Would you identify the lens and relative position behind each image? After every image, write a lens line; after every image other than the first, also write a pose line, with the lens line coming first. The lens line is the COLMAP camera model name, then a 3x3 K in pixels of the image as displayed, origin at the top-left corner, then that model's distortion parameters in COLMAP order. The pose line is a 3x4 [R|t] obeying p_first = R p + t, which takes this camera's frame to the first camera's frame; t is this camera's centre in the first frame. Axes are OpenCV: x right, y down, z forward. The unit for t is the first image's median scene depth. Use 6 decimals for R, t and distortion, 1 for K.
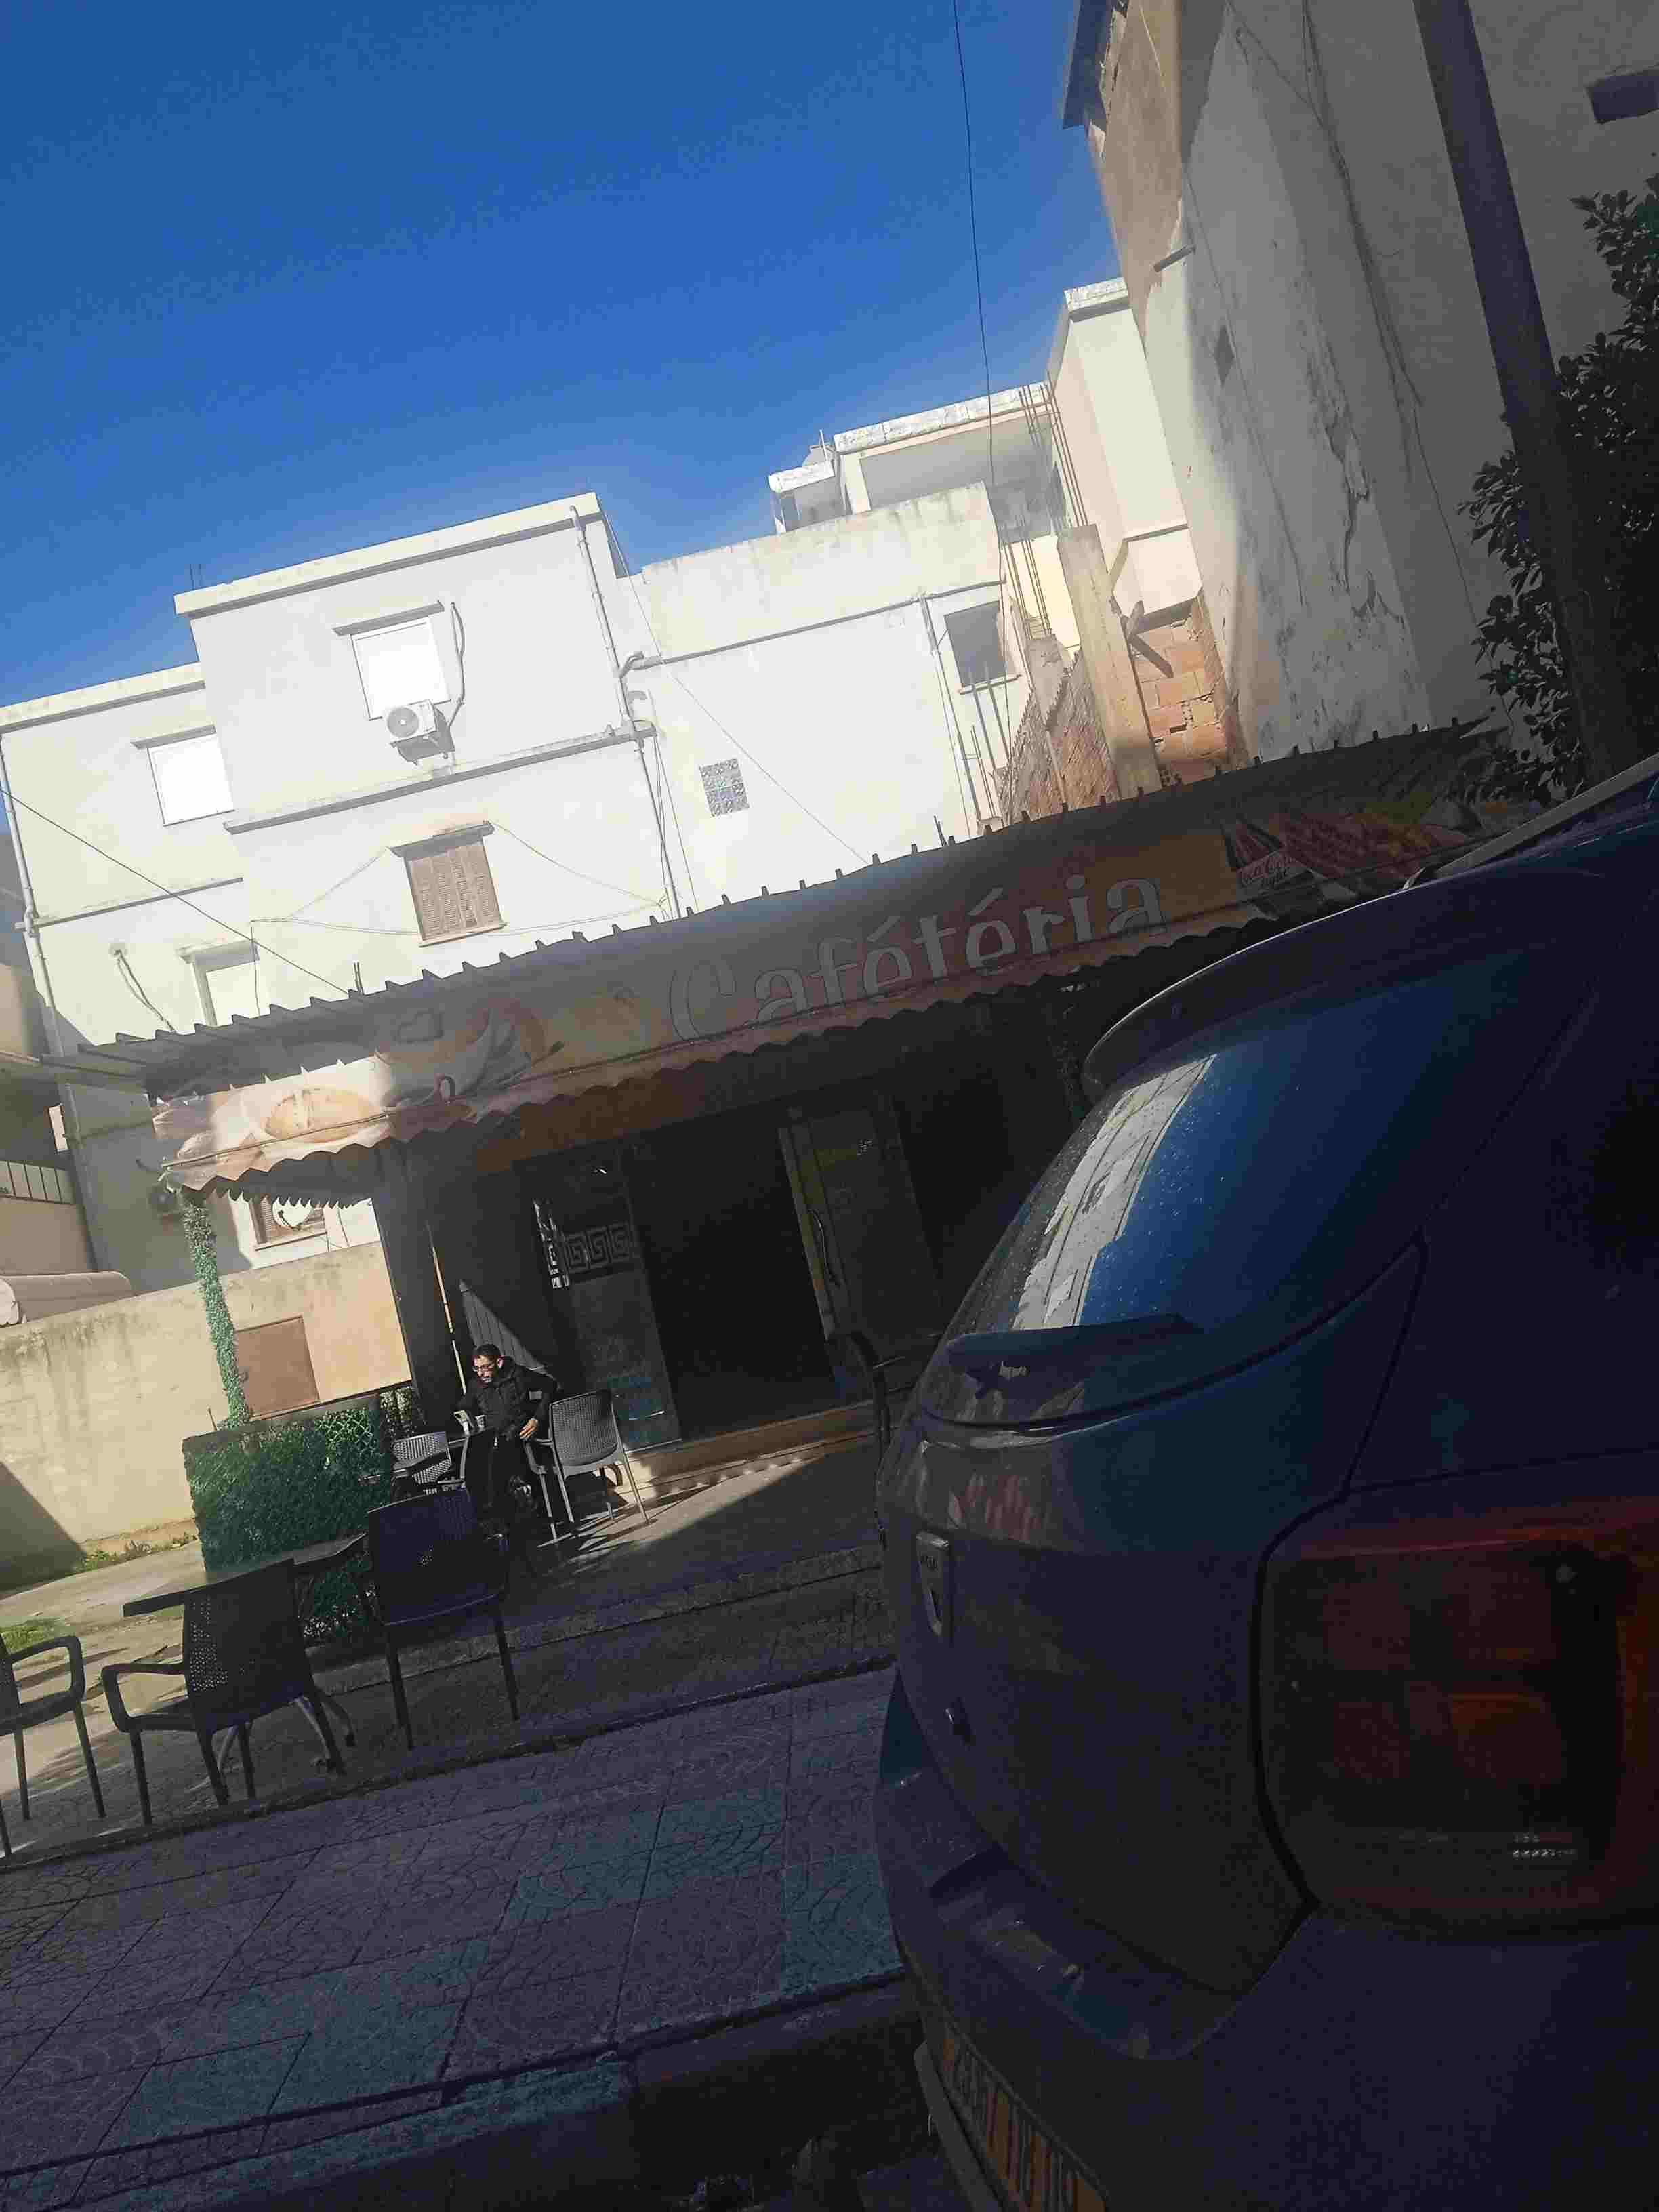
lens RADIAL K [[1891.5, 0, 829.5], [0, 1891.5, 1106.0], [0, 0, 1]] dist [0.044913, -0.007465]
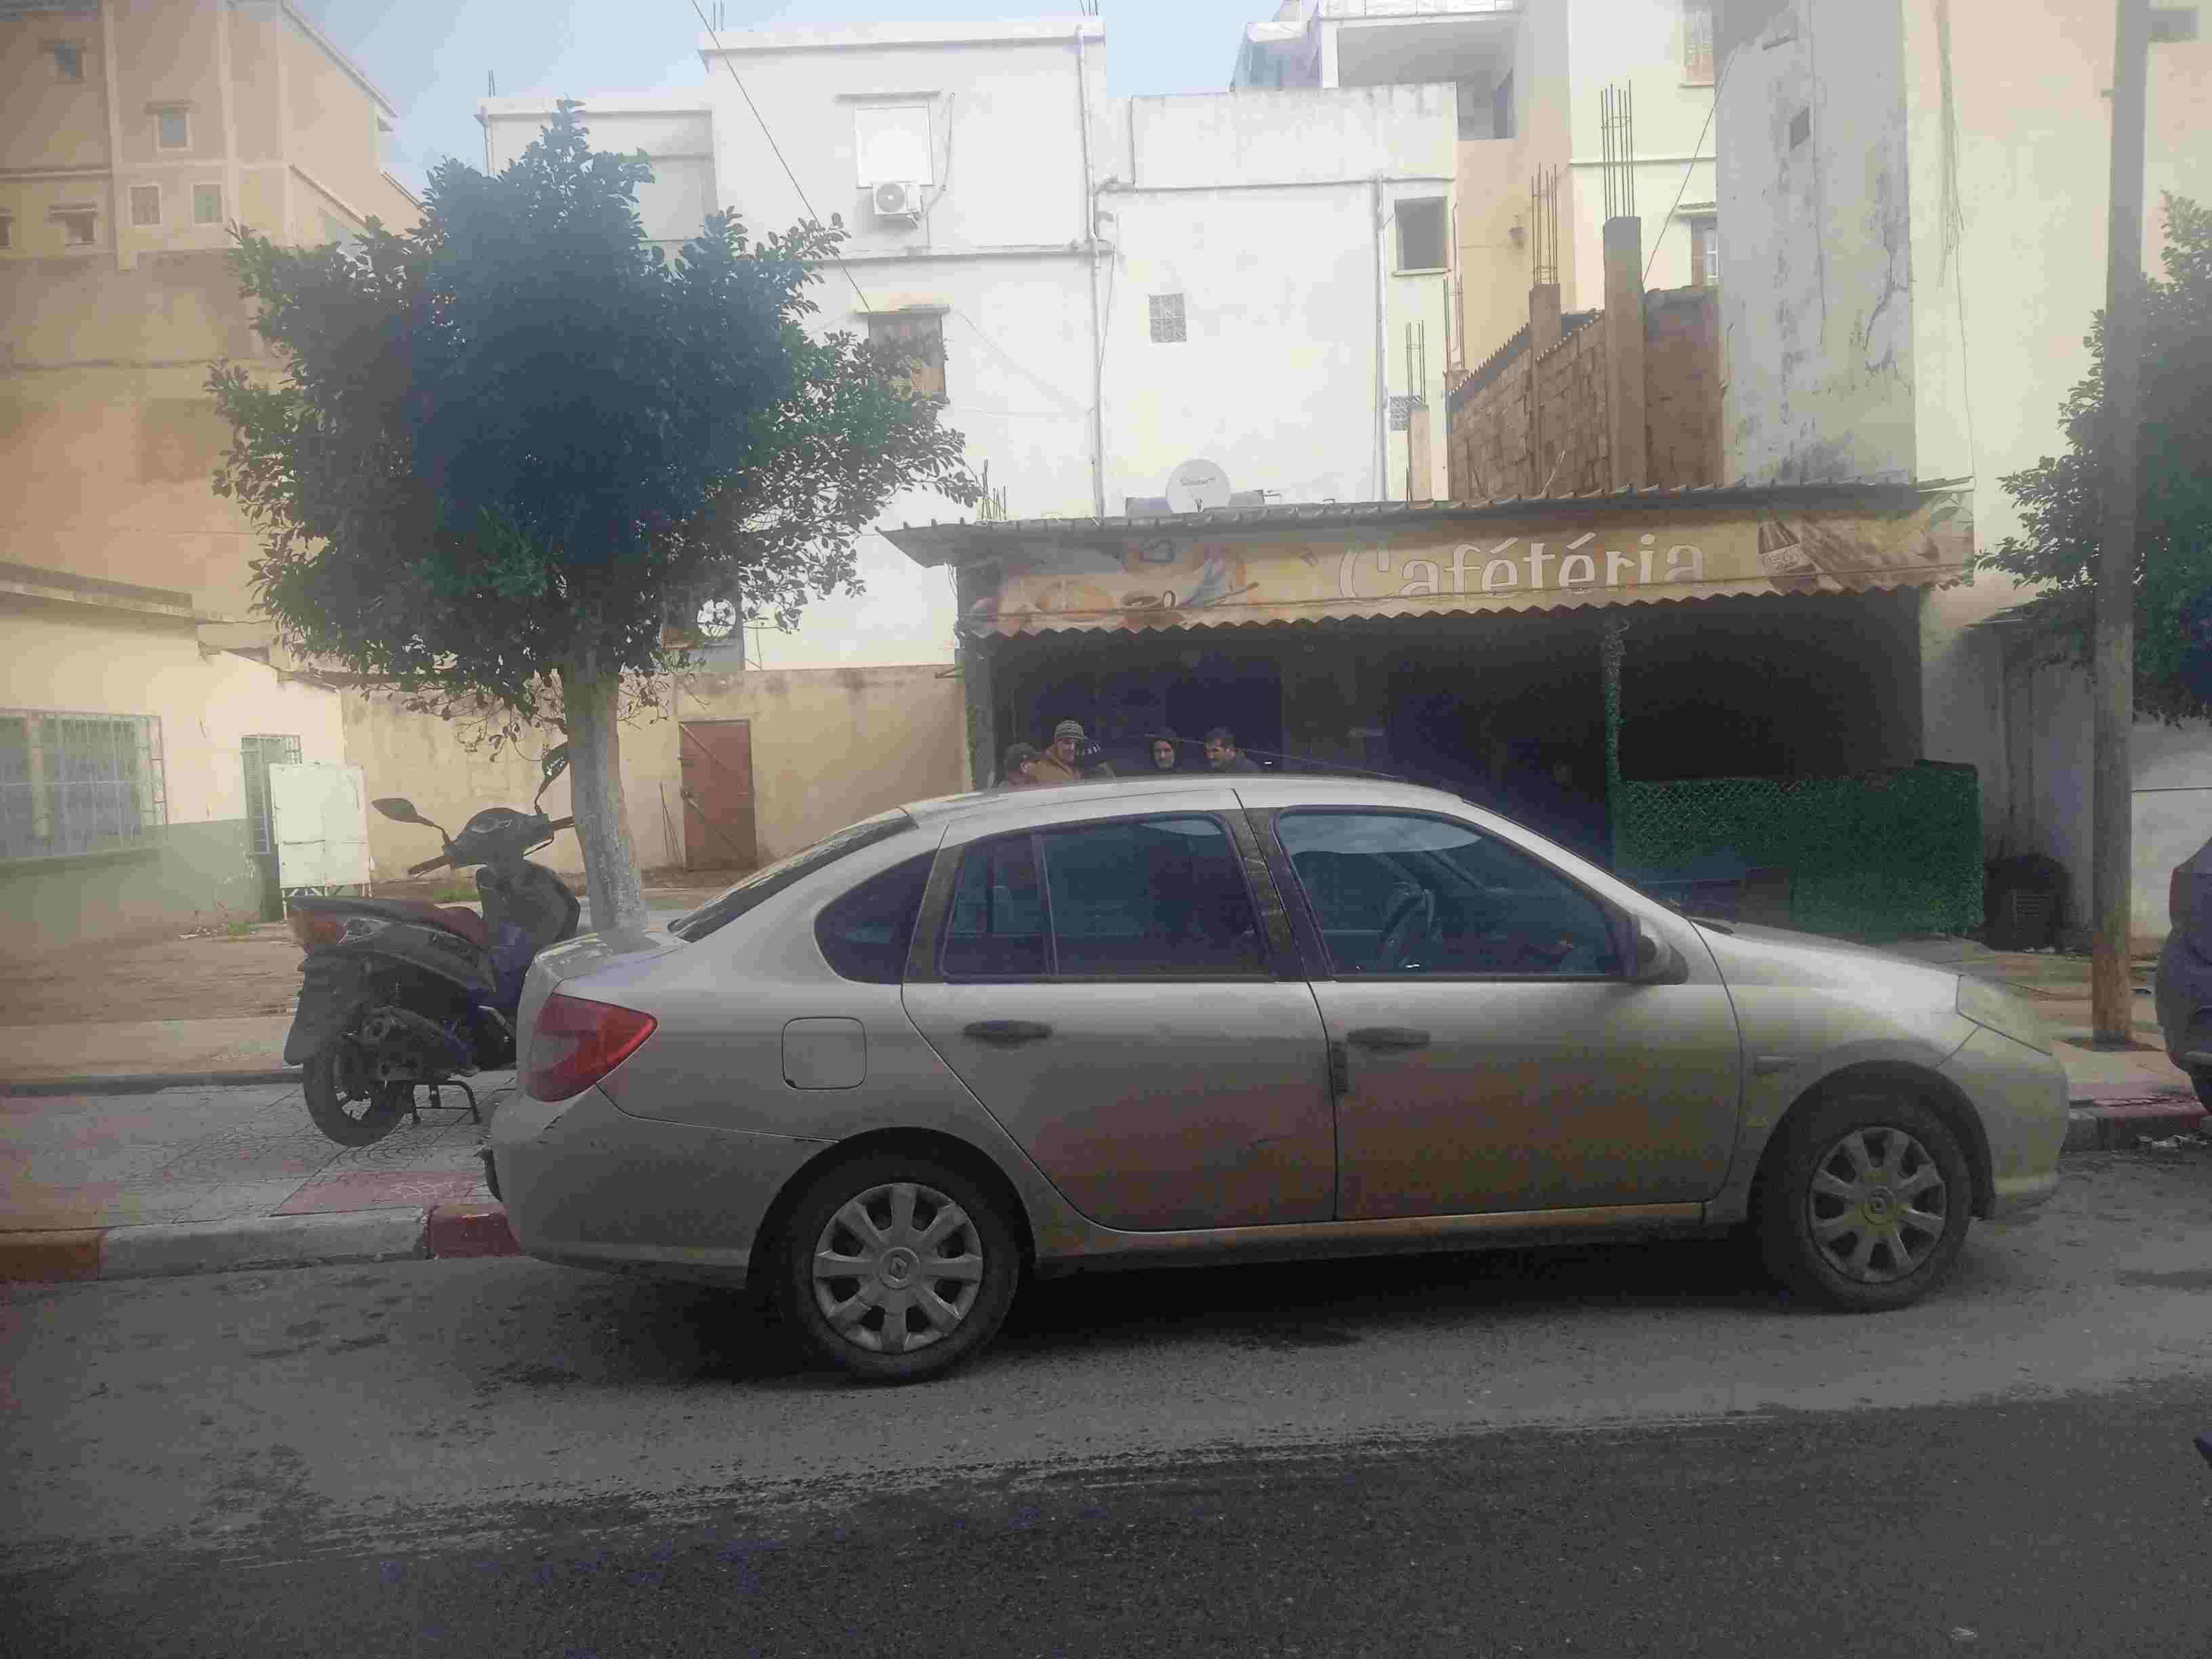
lens RADIAL K [[1891.5, 0, 1106.0], [0, 1891.5, 829.5], [0, 0, 1]] dist [0.044913, -0.007465]
pose [[0.980730, 0.182021, 0.070971, -0.314530], [-0.189450, 0.974785, 0.117908, -0.000375], [-0.047720, -0.129081, 0.990485, -0.378517]]
